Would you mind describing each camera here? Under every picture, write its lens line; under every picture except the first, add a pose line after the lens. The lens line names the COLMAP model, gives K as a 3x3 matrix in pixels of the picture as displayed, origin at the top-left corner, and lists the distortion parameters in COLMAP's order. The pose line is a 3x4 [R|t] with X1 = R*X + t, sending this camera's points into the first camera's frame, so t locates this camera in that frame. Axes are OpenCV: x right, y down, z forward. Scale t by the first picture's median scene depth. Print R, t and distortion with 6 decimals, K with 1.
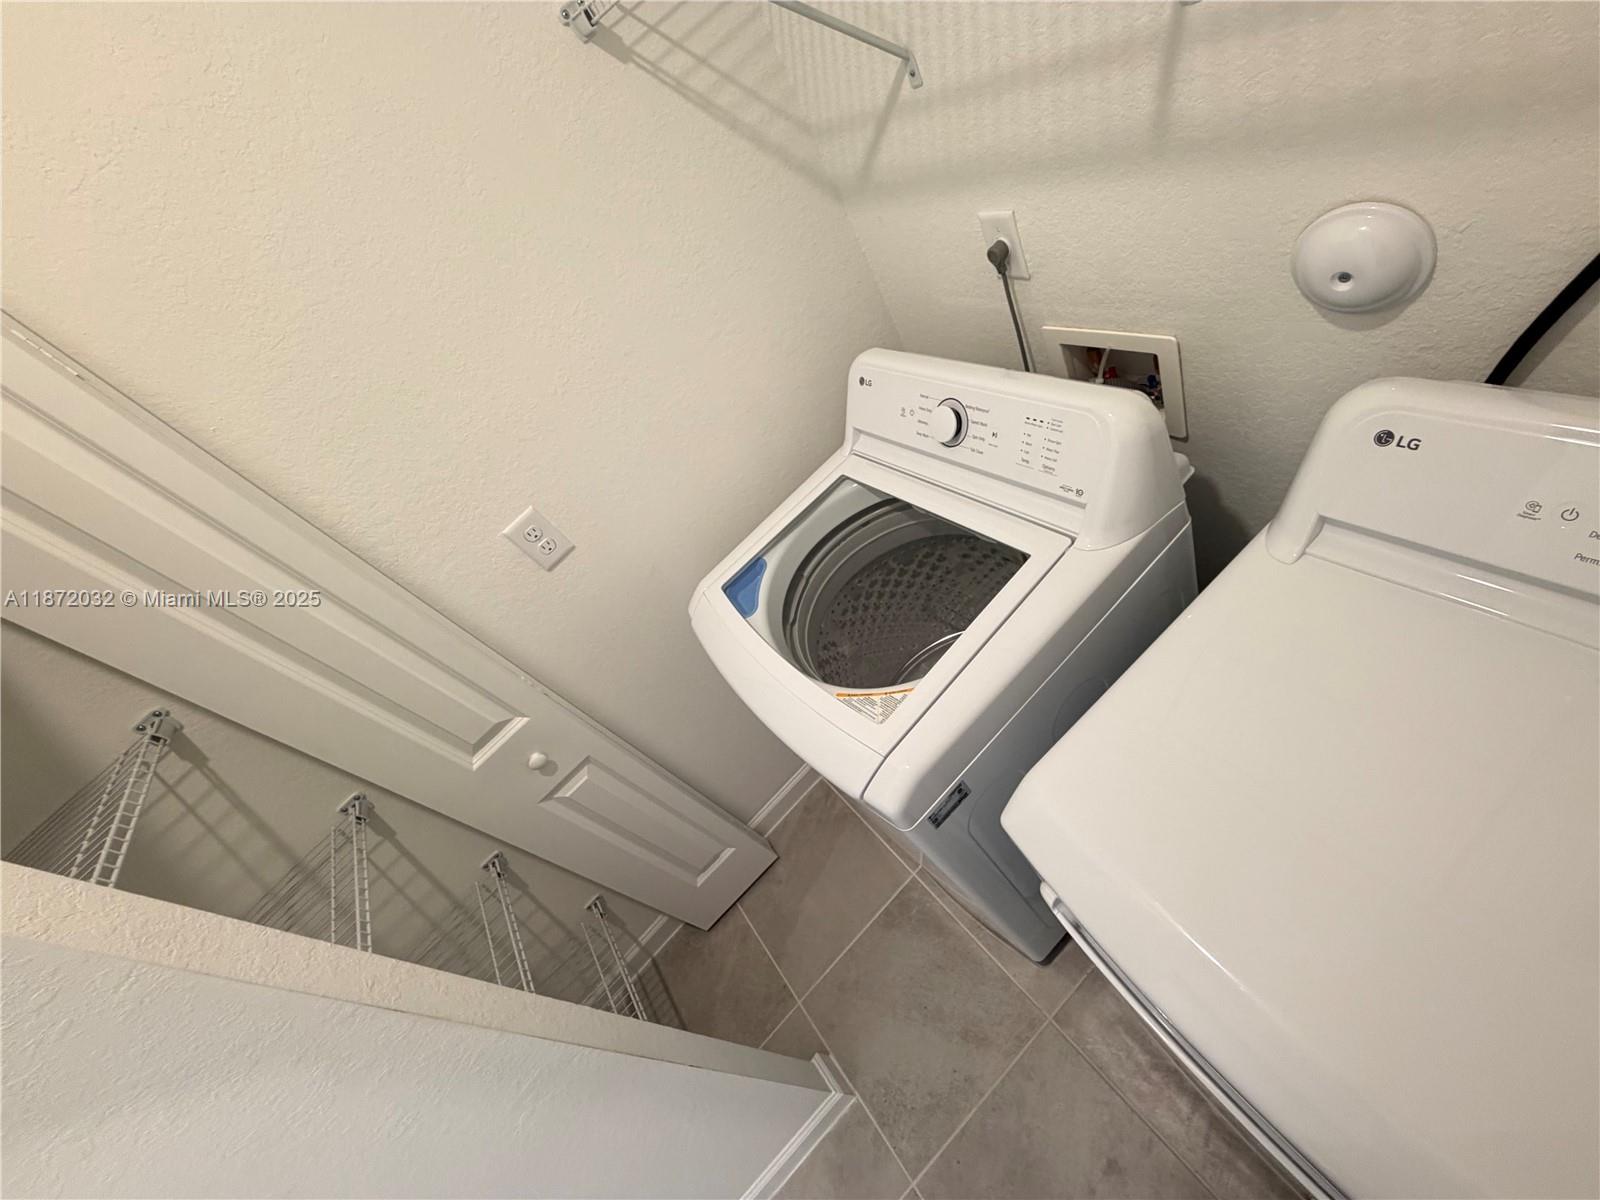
lens RADIAL K [[640.7, 0, 798.3], [0, 640.7, 601.9], [0, 0, 1]] dist [0.002668, 0.000281]
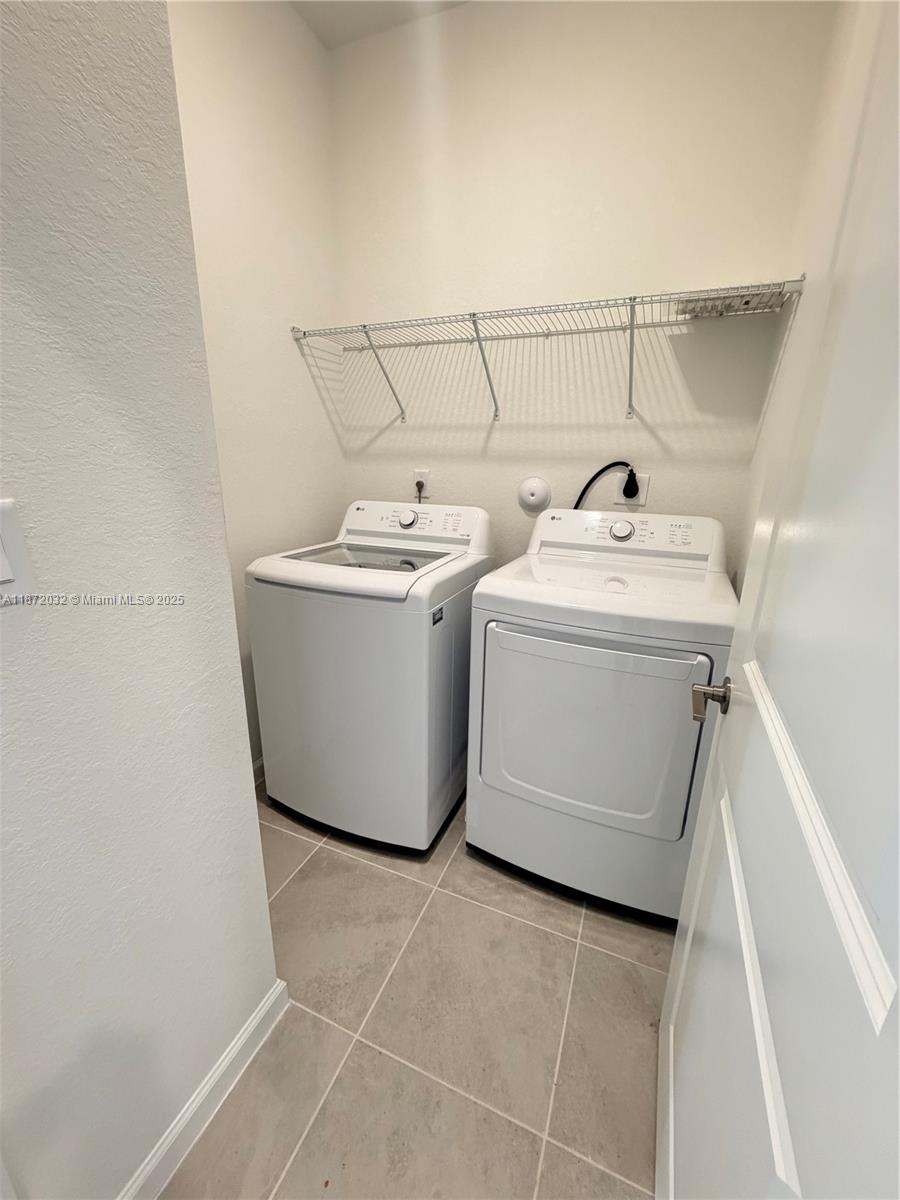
lens RADIAL K [[480.5, 0, 452.5], [0, 480.5, 599.0], [0, 0, 1]] dist [0.002668, 0.000281]
pose [[0.758775, 0.340949, 0.554990, -0.495883], [0.086429, 0.791820, -0.604608, 0.984356], [-0.645593, 0.506729, 0.571346, 0.038171]]
